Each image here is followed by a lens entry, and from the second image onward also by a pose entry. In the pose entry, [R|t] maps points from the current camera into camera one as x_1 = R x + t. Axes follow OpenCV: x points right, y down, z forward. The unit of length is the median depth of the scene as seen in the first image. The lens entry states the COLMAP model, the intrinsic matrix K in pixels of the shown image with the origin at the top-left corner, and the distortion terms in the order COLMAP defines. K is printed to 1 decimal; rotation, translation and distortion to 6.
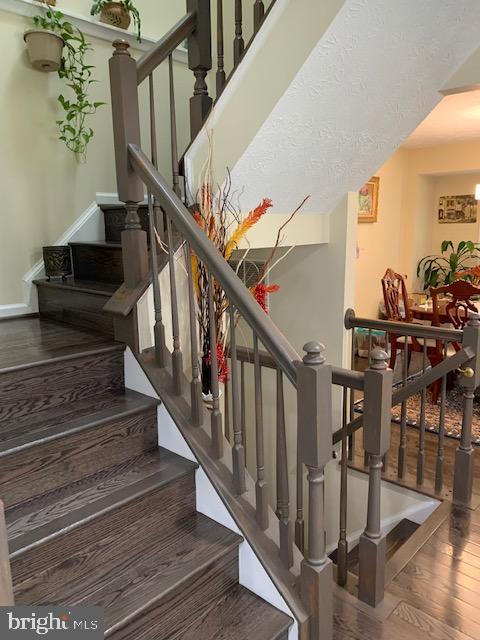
lens RADIAL K [[490.2, 0, 241.8], [0, 490.2, 320.4], [0, 0, 1]] dist [0.030488, -0.057152]
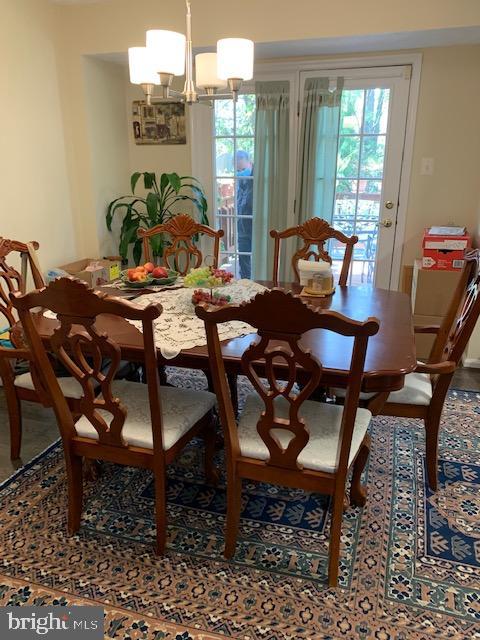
lens RADIAL K [[490.2, 0, 239.8], [0, 490.2, 319.8], [0, 0, 1]] dist [0.030488, -0.057152]
pose [[0.903023, -0.118711, 0.412865, 0.236336], [0.061766, 0.986954, 0.148684, -0.058795], [-0.425129, -0.108764, 0.898574, 0.344504]]
